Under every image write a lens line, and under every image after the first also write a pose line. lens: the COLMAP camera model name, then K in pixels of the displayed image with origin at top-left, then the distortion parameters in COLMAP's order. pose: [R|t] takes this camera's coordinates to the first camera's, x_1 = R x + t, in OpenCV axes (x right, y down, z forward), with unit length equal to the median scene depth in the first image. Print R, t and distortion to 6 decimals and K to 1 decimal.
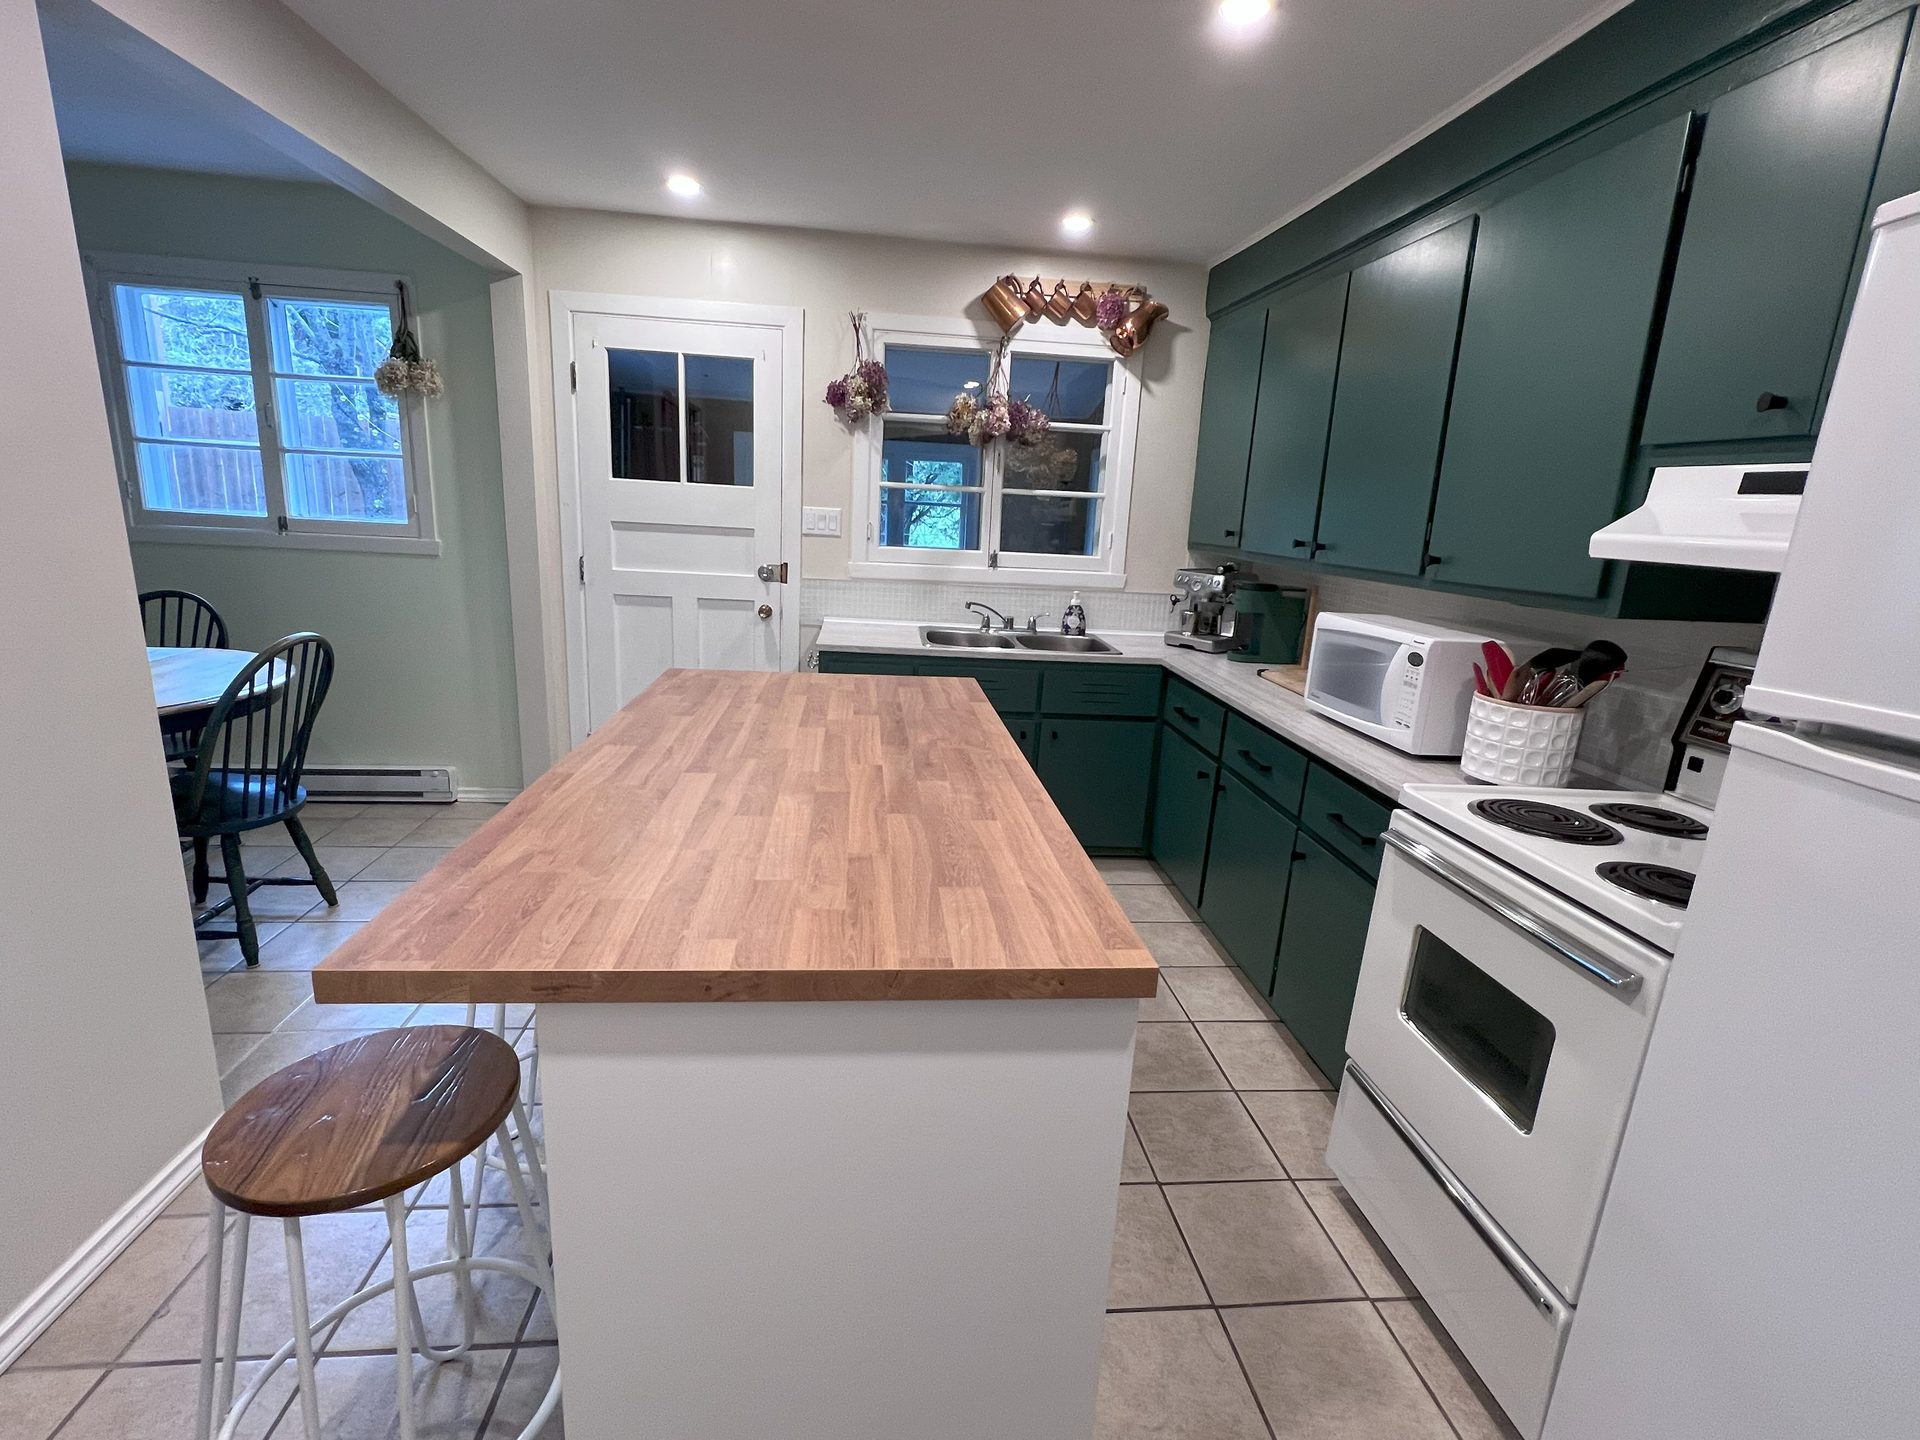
lens RADIAL K [[937.8, 0, 960.0], [0, 937.8, 720.0], [0, 0, 1]] dist [0.000793, 0.000203]
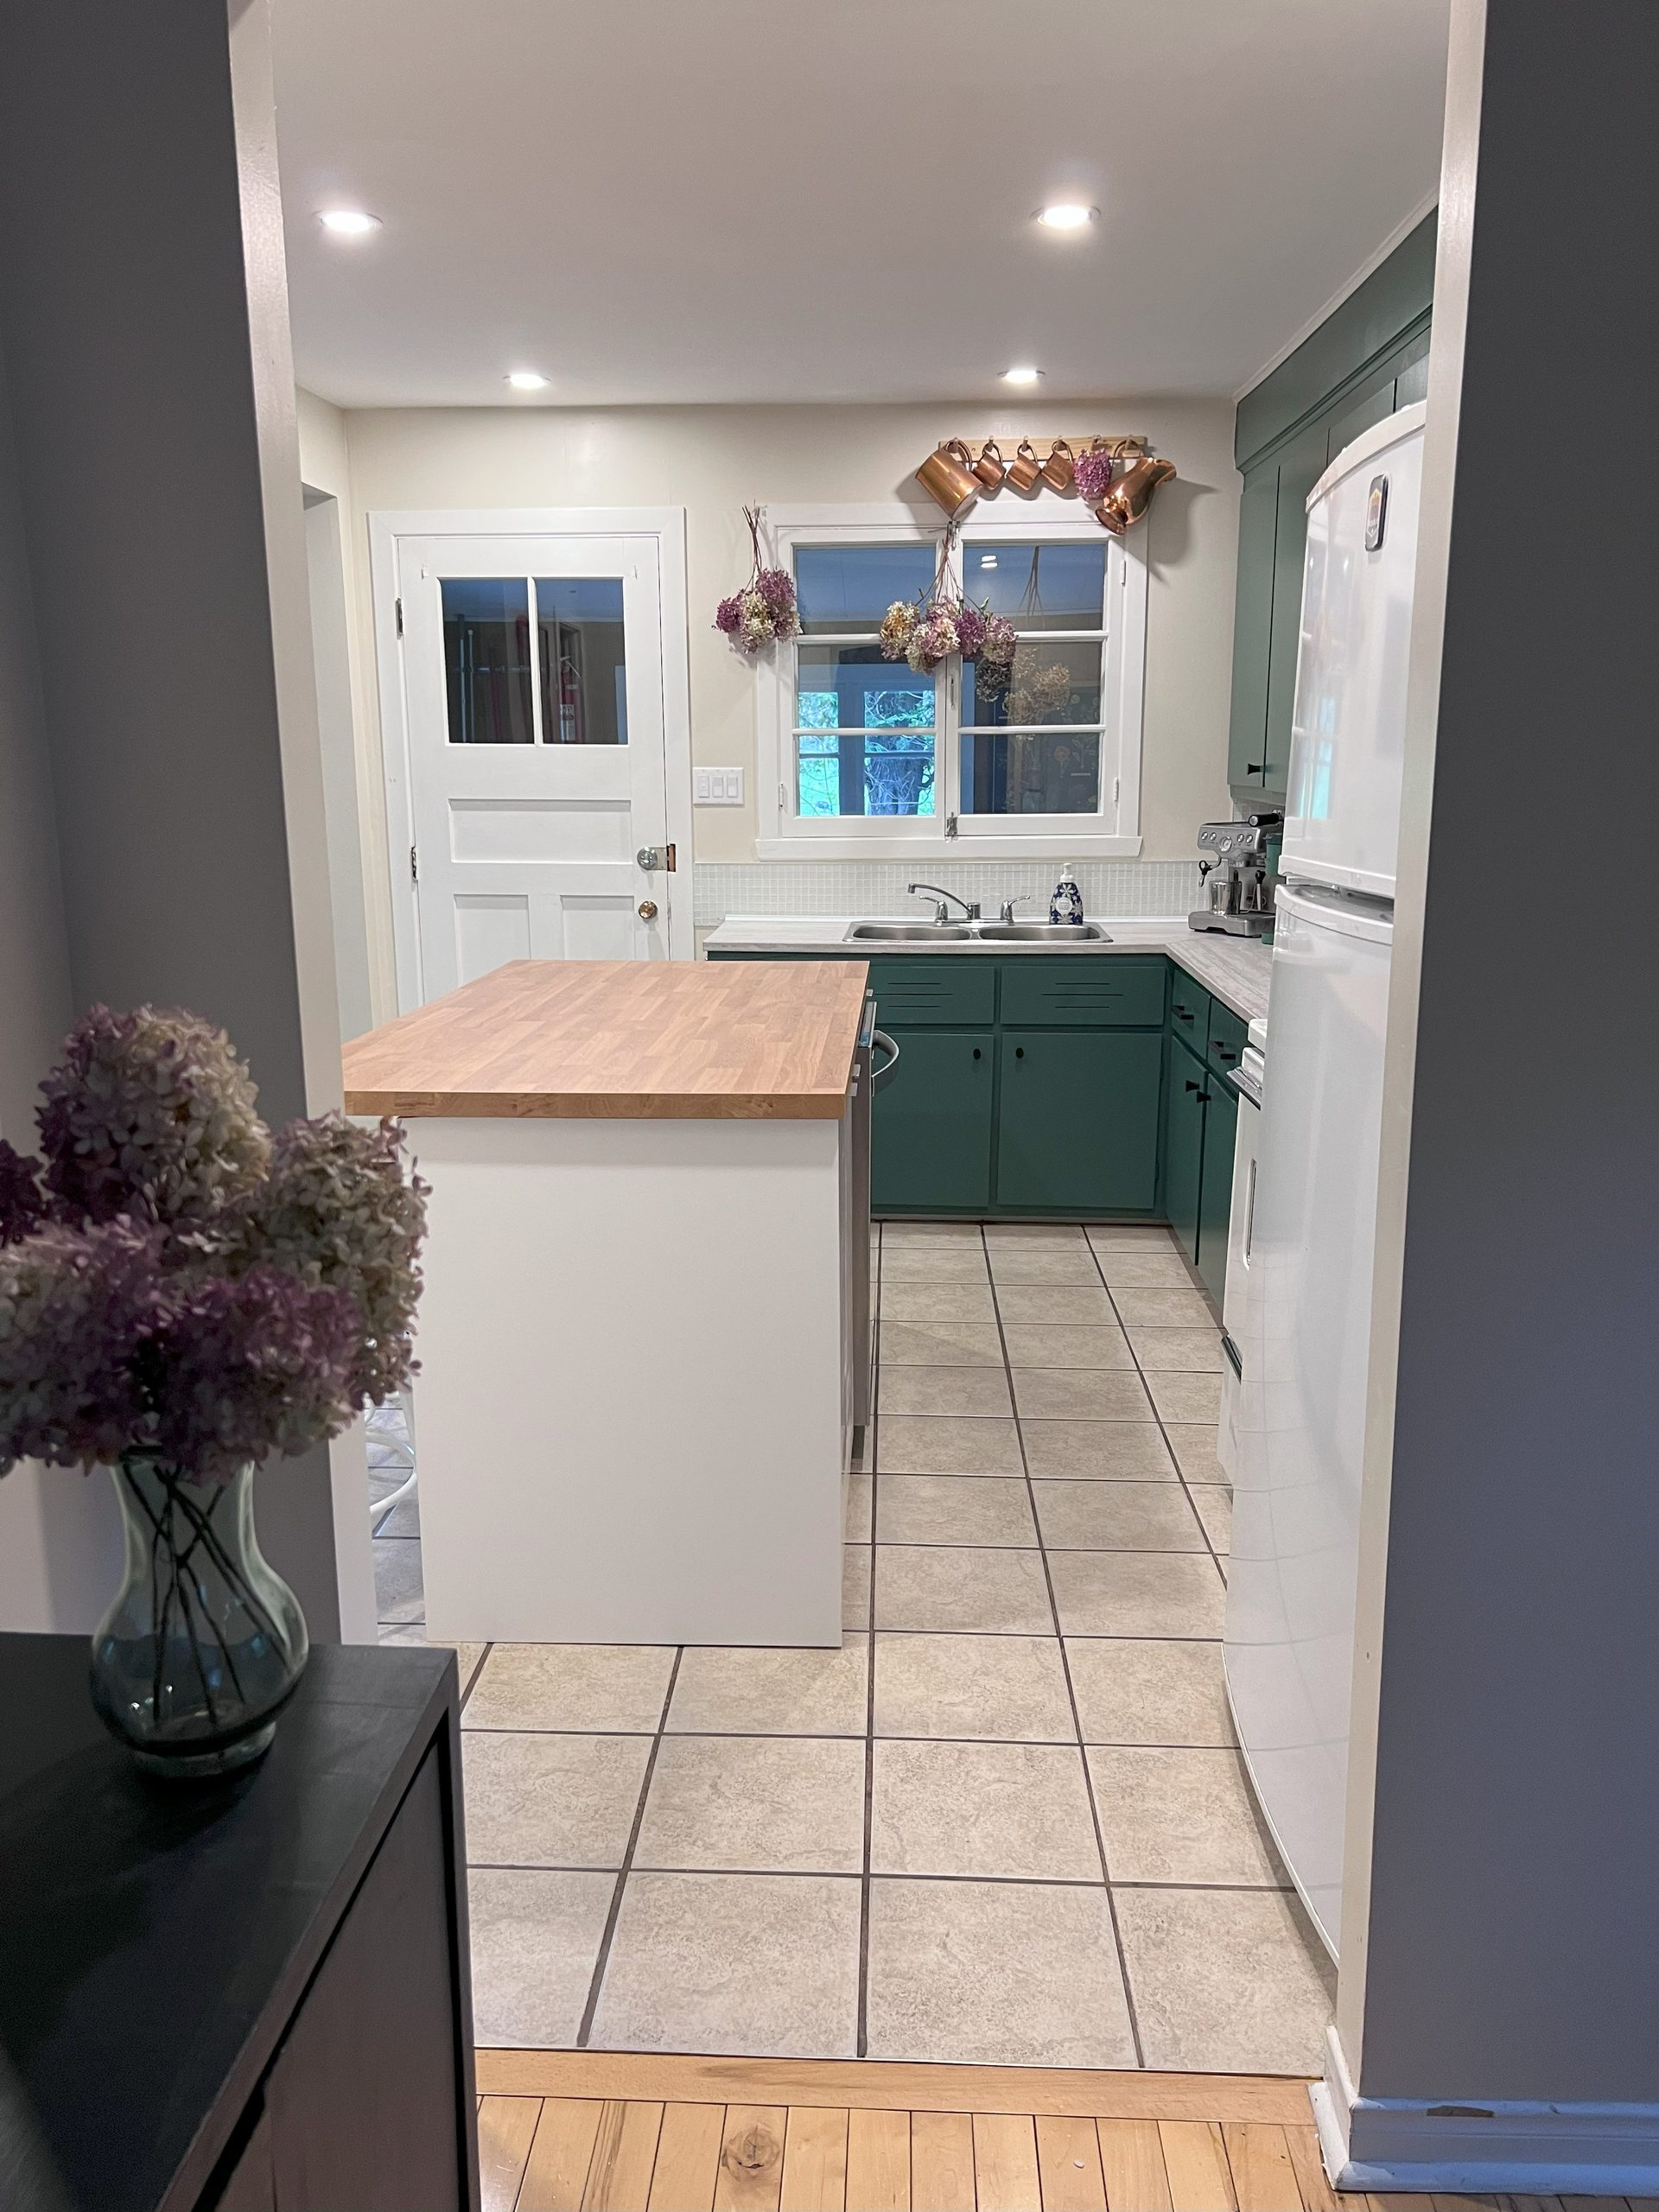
lens RADIAL K [[1688.9, 0, 789.6], [0, 1688.9, 1103.7], [0, 0, 1]] dist [0.125571, -0.258686]
pose [[0.986368, -0.023263, -0.162904, 0.129991], [0.018944, 0.999428, -0.028016, 0.085363], [0.163462, 0.024548, 0.986244, -0.338103]]
